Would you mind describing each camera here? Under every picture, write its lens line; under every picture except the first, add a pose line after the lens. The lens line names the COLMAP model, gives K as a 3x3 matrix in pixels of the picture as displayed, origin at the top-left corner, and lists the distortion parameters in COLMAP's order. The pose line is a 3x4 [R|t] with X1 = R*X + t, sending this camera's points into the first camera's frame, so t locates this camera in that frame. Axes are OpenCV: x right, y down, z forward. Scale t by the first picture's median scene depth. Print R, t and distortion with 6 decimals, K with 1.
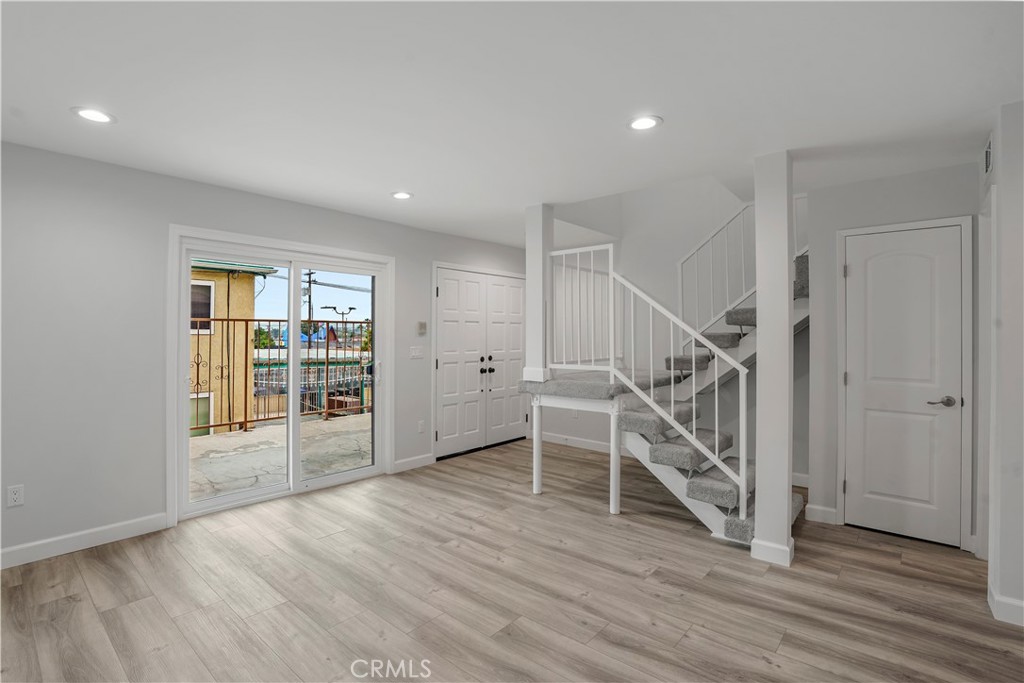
lens RADIAL K [[469.5, 0, 506.6], [0, 469.5, 339.8], [0, 0, 1]] dist [-0.020539, 0.006342]
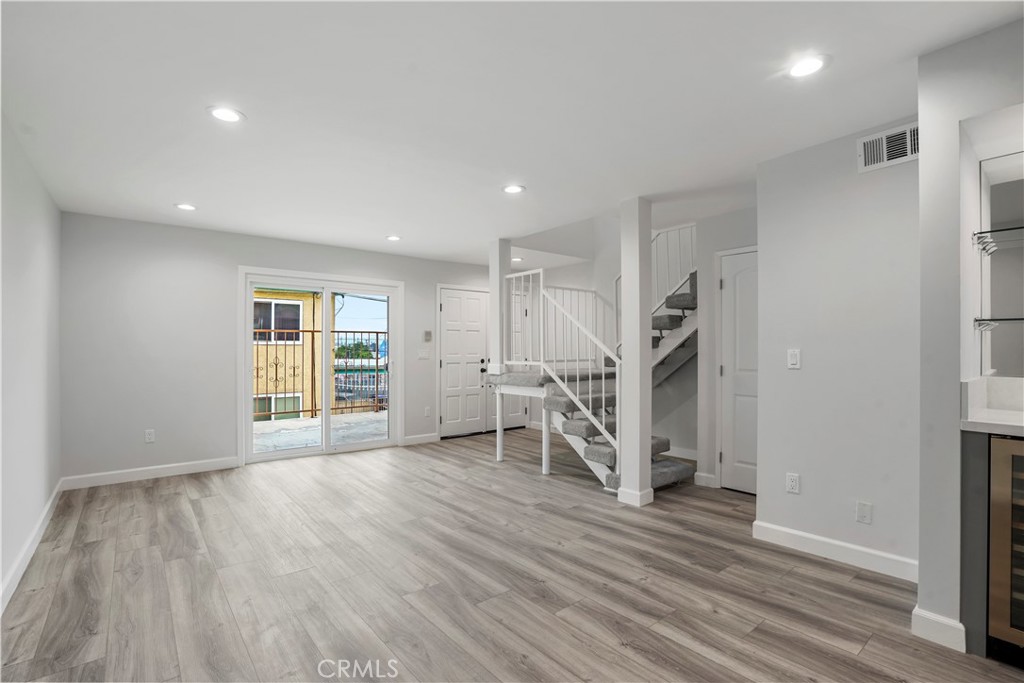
lens RADIAL K [[469.5, 0, 522.3], [0, 469.5, 356.4], [0, 0, 1]] dist [-0.020539, 0.006342]
pose [[0.986396, -0.001299, -0.164379, 0.404978], [0.002406, 0.999976, 0.006533, 0.034727], [0.164367, -0.006840, 0.986376, -0.322016]]
